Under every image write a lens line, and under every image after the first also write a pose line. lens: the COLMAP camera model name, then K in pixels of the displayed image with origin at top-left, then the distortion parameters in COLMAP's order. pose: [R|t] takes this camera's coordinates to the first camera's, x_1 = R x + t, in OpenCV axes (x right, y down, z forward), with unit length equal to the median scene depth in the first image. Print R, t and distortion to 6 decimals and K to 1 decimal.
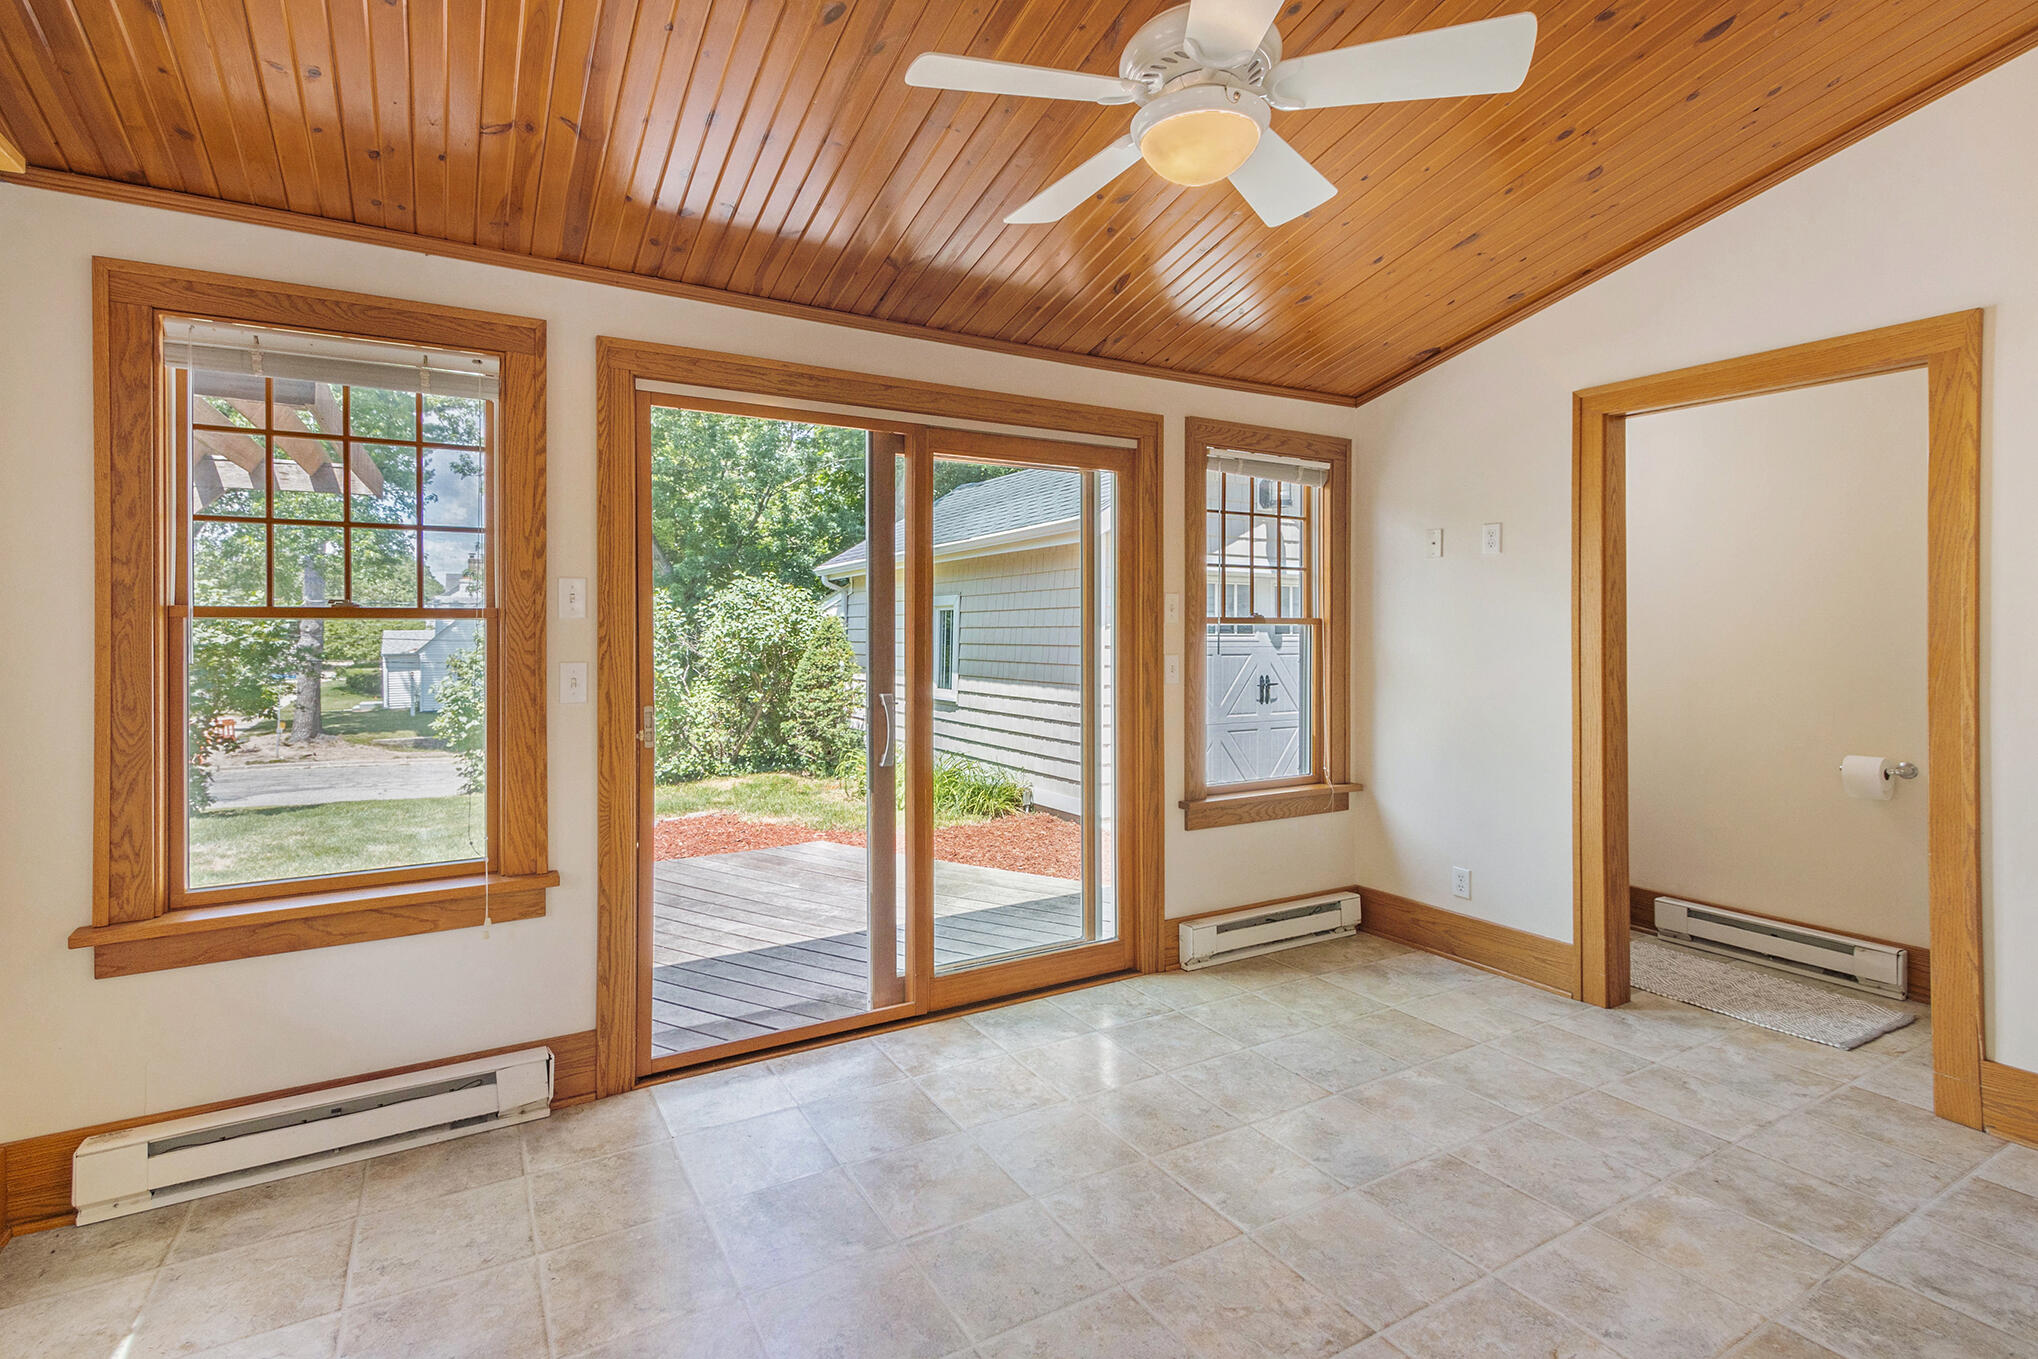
lens RADIAL K [[956.1, 0, 997.4], [0, 956.1, 641.7], [0, 0, 1]] dist [0.004175, -0.001375]
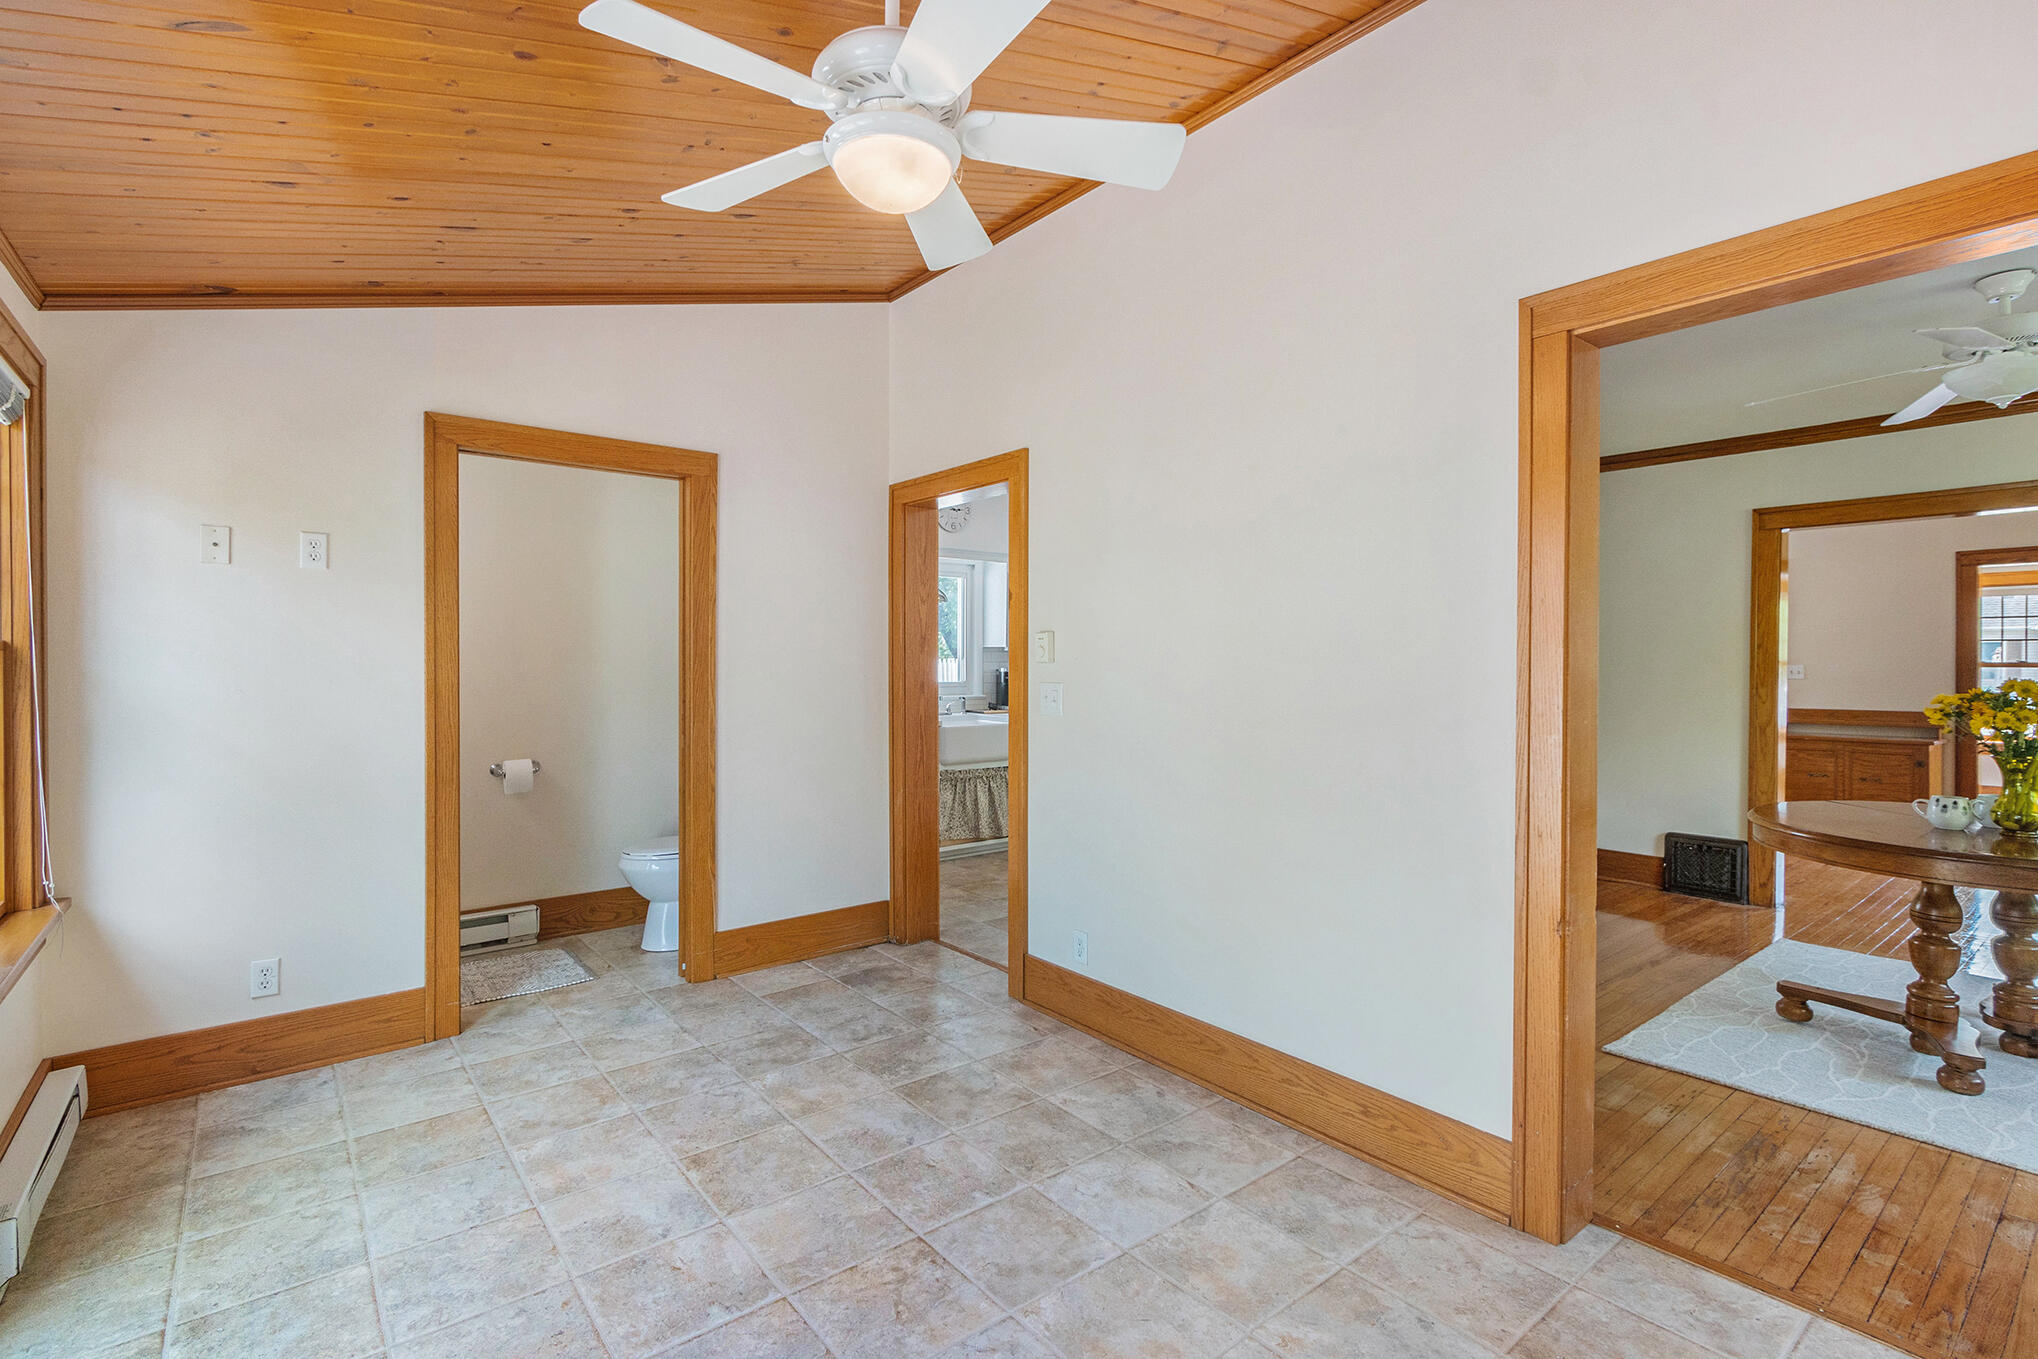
lens RADIAL K [[956.1, 0, 1009.3], [0, 956.1, 667.3], [0, 0, 1]] dist [0.004175, -0.001375]
pose [[-0.155509, -0.011501, 0.987768, -0.464372], [0.010054, 0.999862, 0.013224, -0.011765], [-0.987783, 0.011987, -0.155371, 0.602623]]
